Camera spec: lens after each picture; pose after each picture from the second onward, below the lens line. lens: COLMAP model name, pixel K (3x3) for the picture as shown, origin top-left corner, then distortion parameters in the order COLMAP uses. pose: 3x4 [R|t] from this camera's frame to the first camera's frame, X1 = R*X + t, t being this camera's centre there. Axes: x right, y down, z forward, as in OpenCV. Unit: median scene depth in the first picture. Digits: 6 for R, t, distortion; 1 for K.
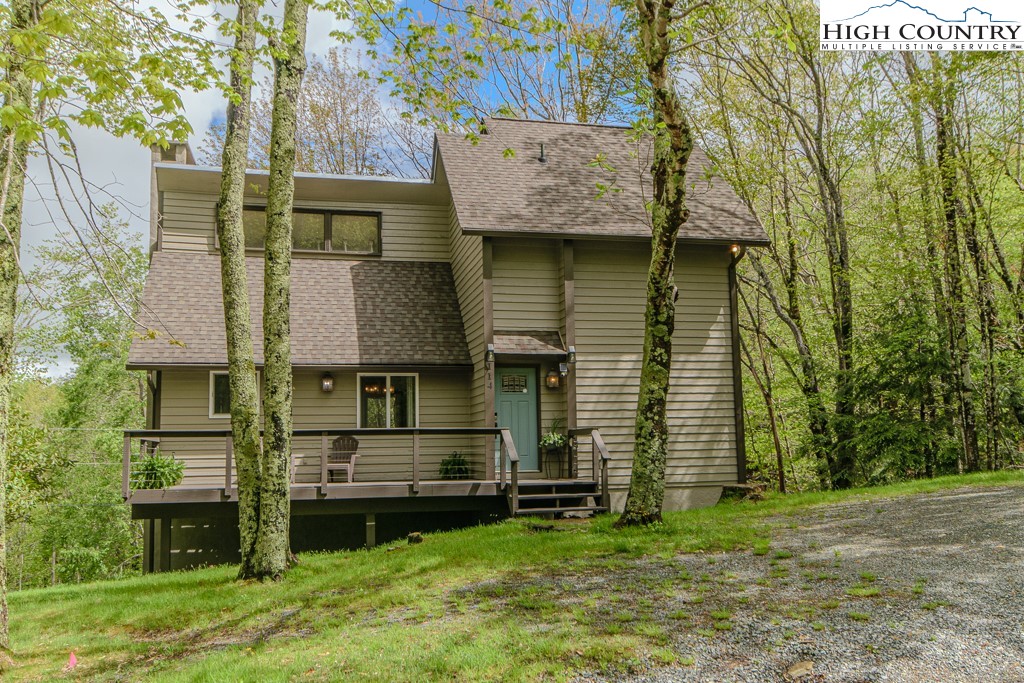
lens RADIAL K [[913.0, 0, 513.2], [0, 913.0, 342.7], [0, 0, 1]] dist [-0.009215, -0.001884]
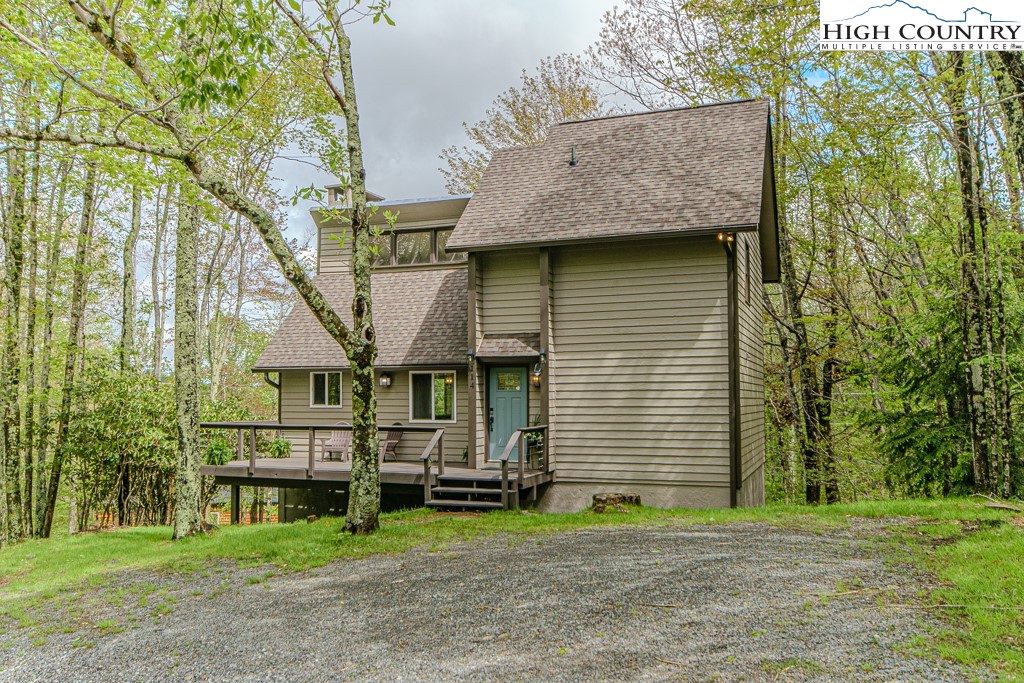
lens RADIAL K [[861.8, 0, 512.2], [0, 861.8, 341.0], [0, 0, 1]] dist [-0.008621, -0.000266]
pose [[0.822955, -0.020538, -0.567735, 0.593596], [0.057047, 0.997283, 0.046615, -0.052202], [0.565235, -0.070749, 0.821890, 0.149078]]
